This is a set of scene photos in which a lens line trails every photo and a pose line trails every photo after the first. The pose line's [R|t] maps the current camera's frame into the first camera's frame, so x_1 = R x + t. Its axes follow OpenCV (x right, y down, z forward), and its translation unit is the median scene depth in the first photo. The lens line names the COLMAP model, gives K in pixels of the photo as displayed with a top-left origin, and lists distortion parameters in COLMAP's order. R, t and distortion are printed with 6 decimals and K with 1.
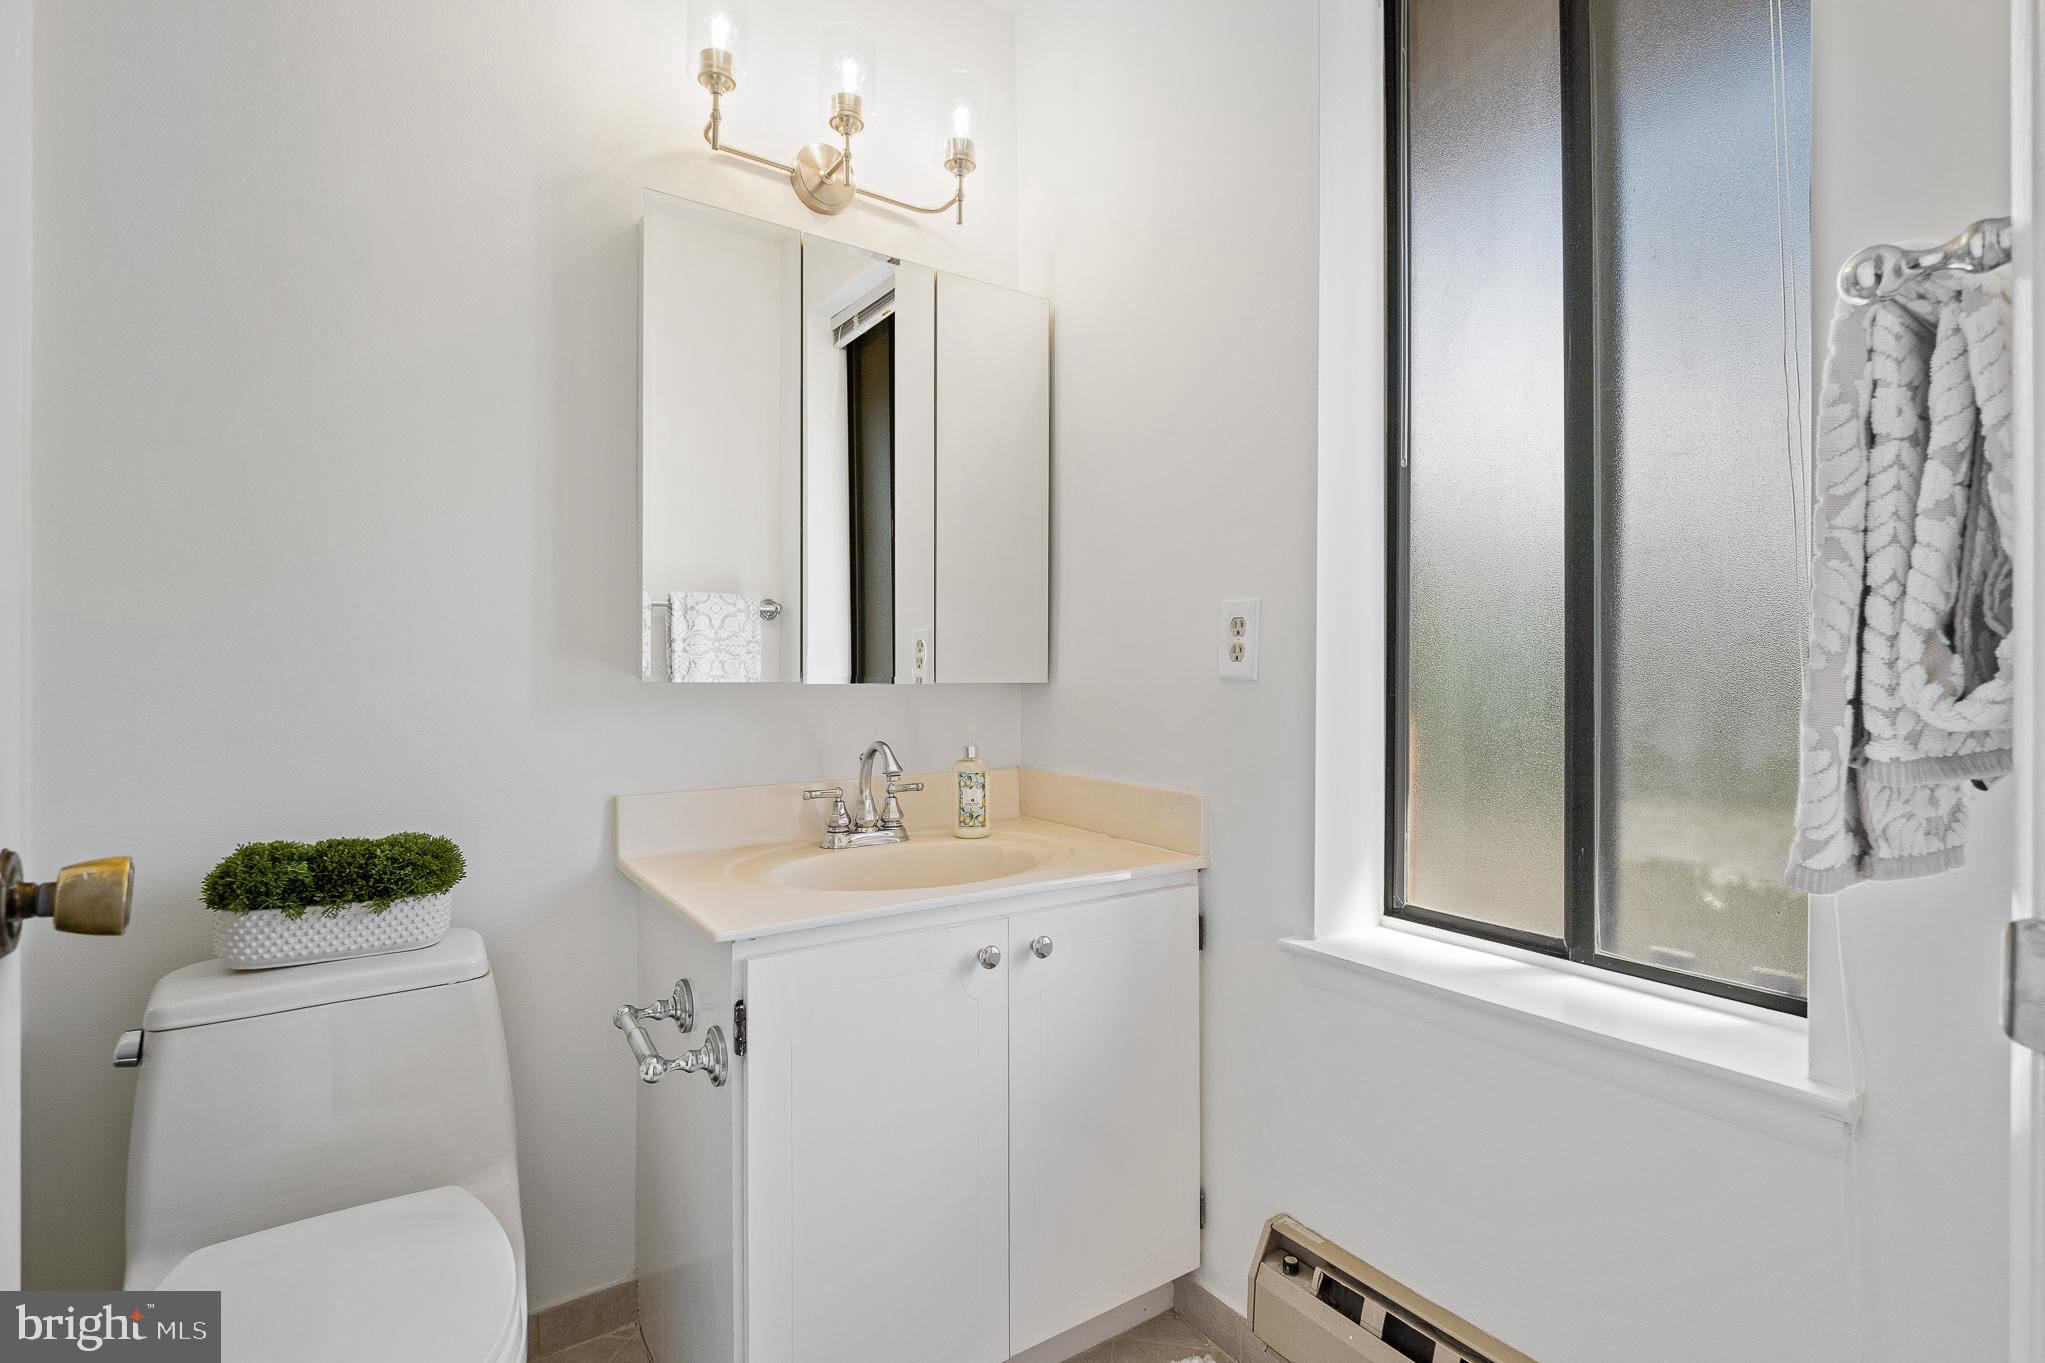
lens RADIAL K [[963.6, 0, 1017.1], [0, 963.6, 688.4], [0, 0, 1]] dist [0.001223, -0.013808]
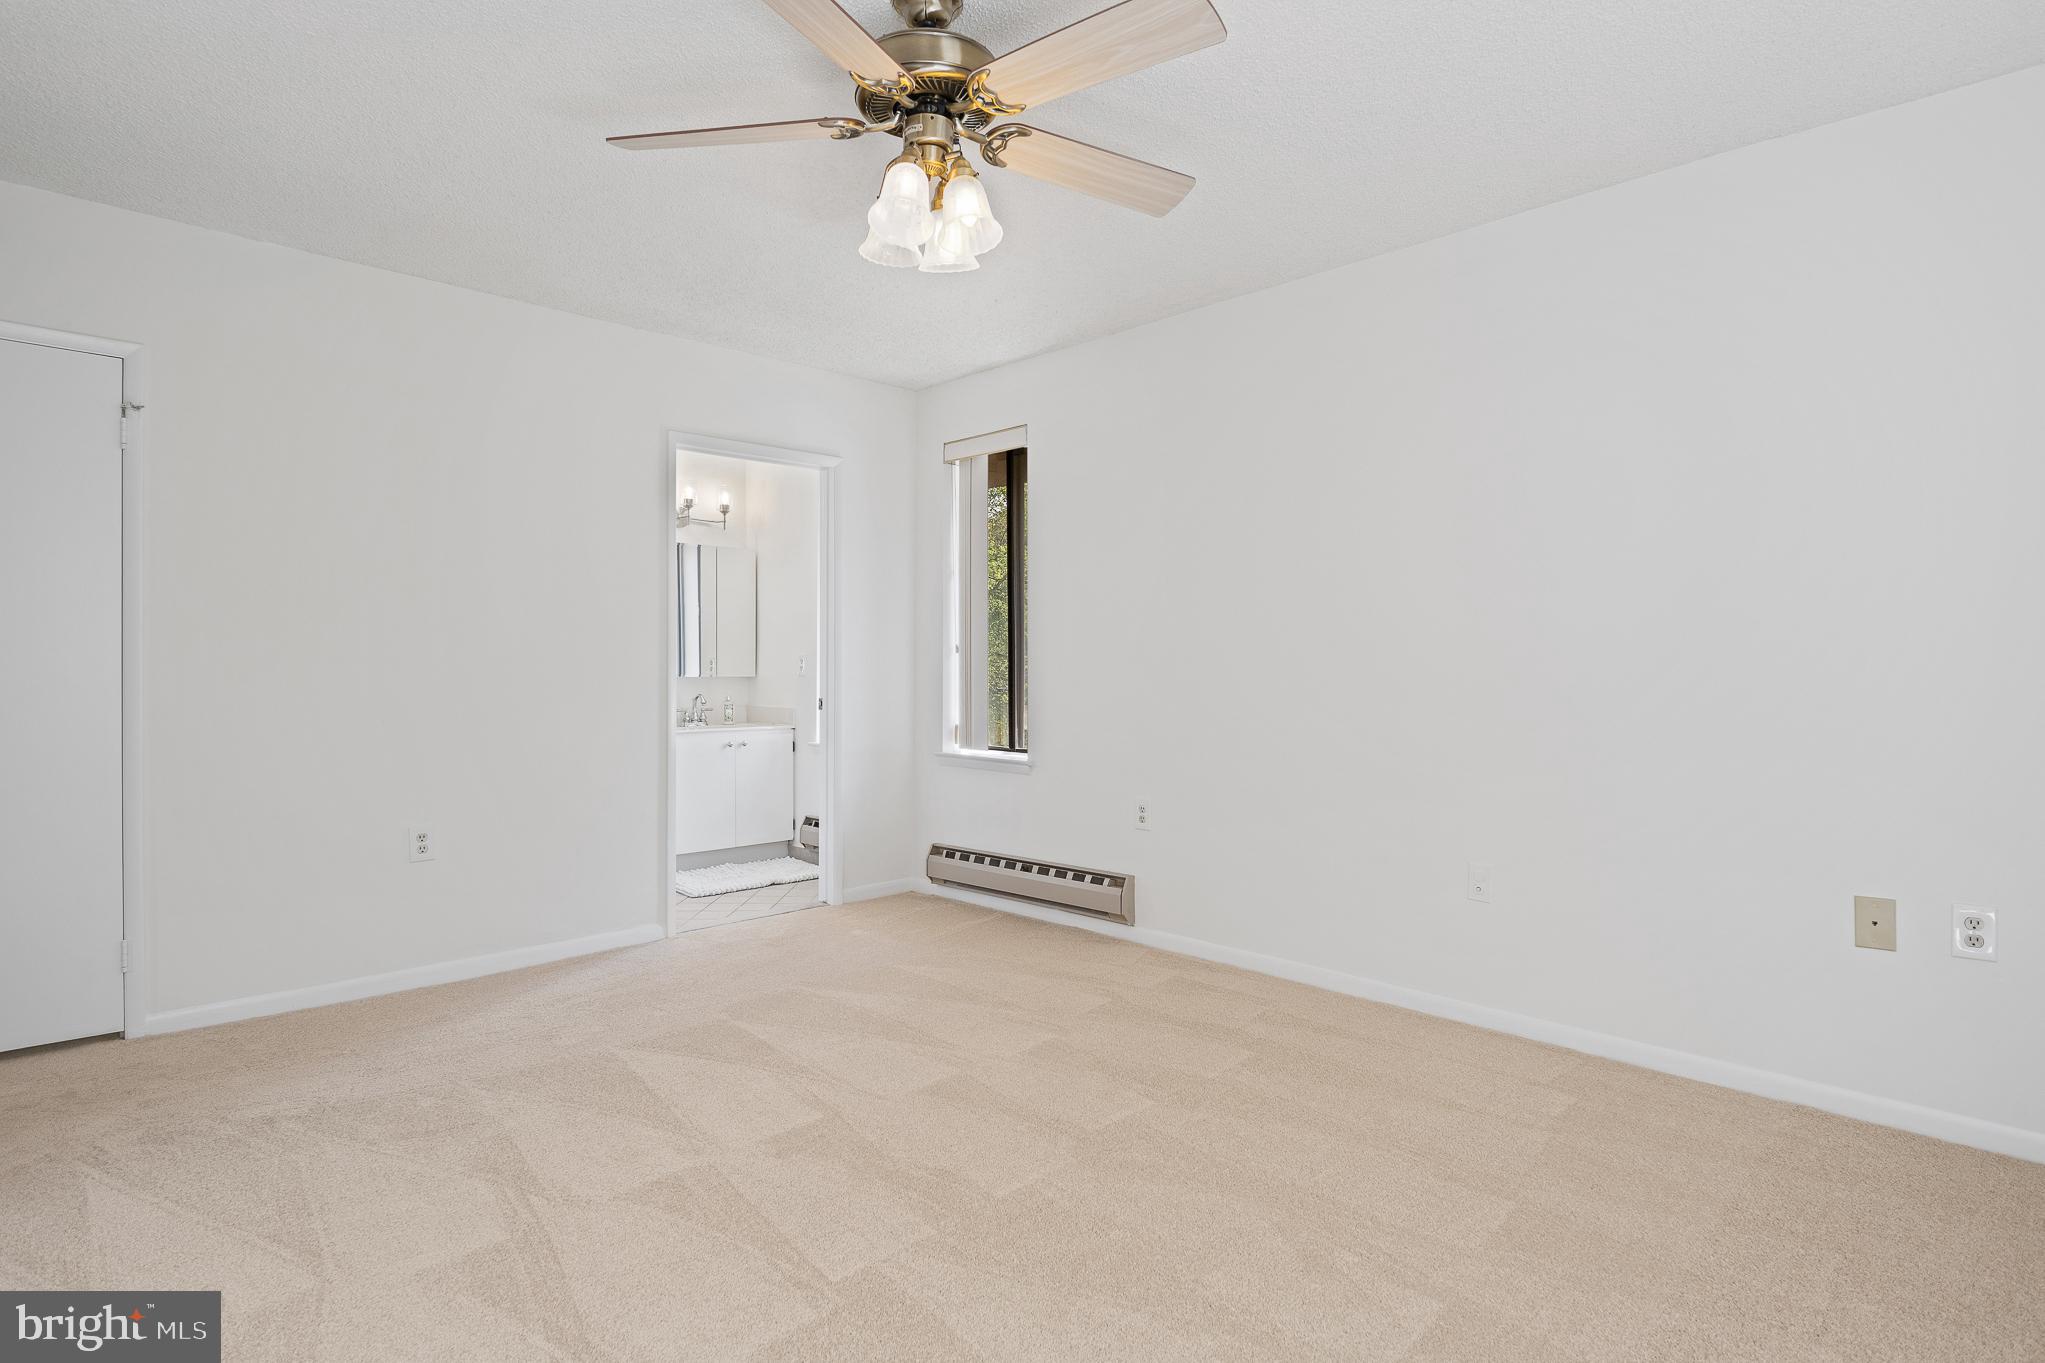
lens RADIAL K [[1076.4, 0, 1017.0], [0, 1076.4, 667.9], [0, 0, 1]] dist [-0.010134, -0.001508]
pose [[0.982603, -0.000785, 0.185719, 0.265525], [0.001387, 0.999994, -0.003114, -0.023708], [-0.185716, 0.003317, 0.982598, -3.083873]]
